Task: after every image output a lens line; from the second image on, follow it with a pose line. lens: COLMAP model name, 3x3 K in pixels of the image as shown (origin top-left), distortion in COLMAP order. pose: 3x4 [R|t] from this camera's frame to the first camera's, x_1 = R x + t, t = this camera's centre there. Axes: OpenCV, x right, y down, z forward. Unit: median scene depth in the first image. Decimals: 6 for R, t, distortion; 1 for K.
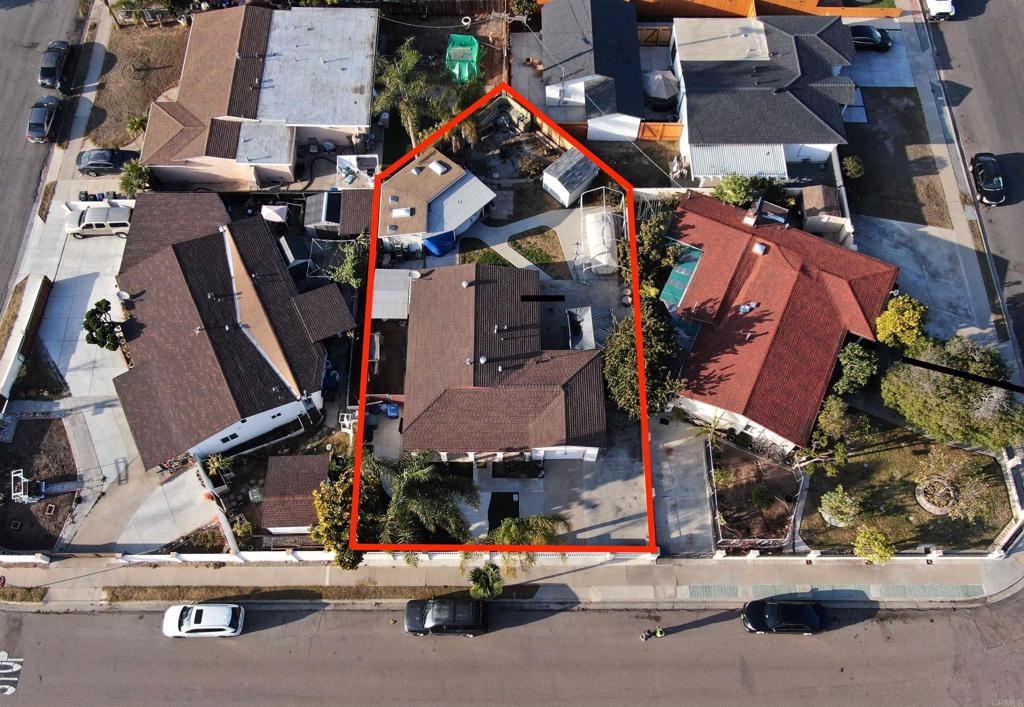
lens RADIAL K [[874.2, 0, 512.0], [0, 874.2, 353.5], [0, 0, 1]] dist [-0.003194, -0.000821]
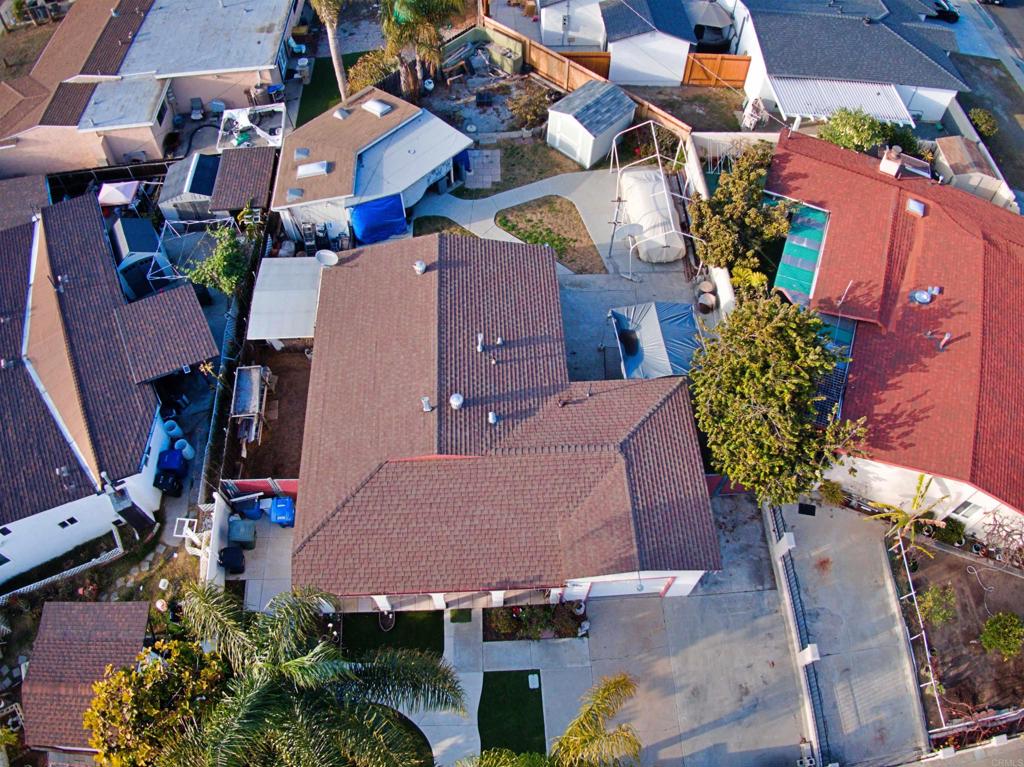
lens RADIAL K [[756.2, 0, 512.0], [0, 756.2, 383.5], [0, 0, 1]] dist [-0.138503, -0.061624]
pose [[0.998891, -0.037456, 0.028516, -0.012243], [0.040325, 0.993358, -0.107769, 0.041008], [-0.024290, 0.108800, 0.993767, 0.527012]]
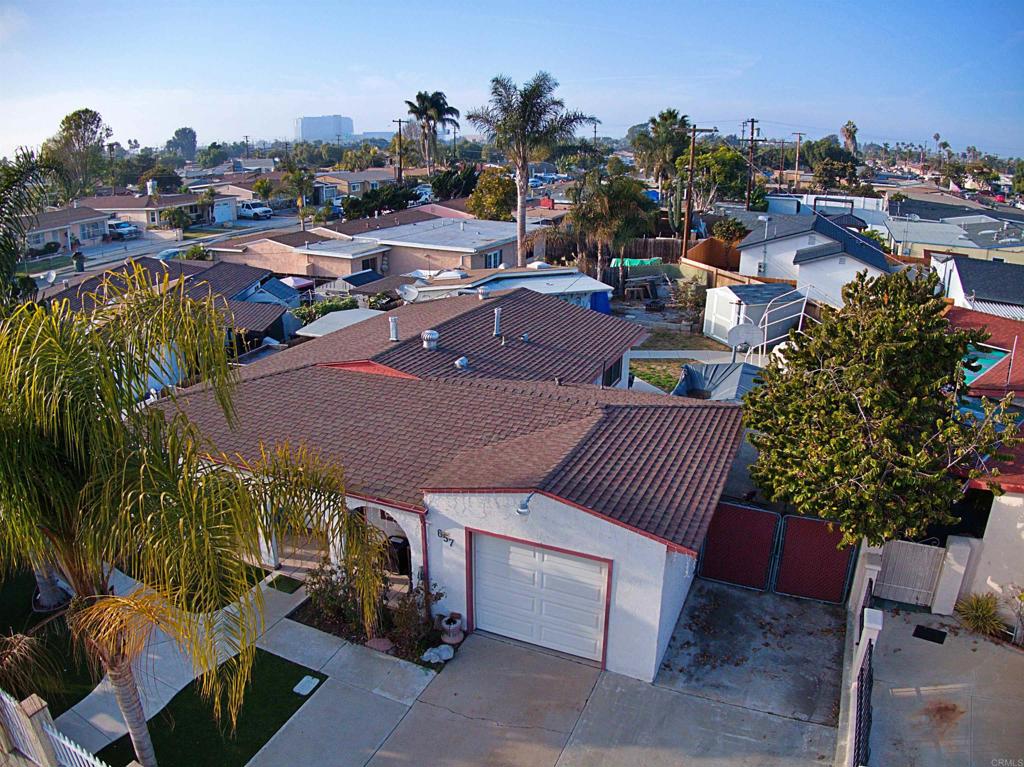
lens RADIAL K [[742.7, 0, 515.0], [0, 742.7, 378.6], [0, 0, 1]] dist [-0.153511, -0.041808]
pose [[0.914292, 0.129826, -0.383686, 0.119069], [-0.366171, 0.669884, -0.645891, 0.199082], [0.173171, 0.731027, 0.660008, 0.736246]]
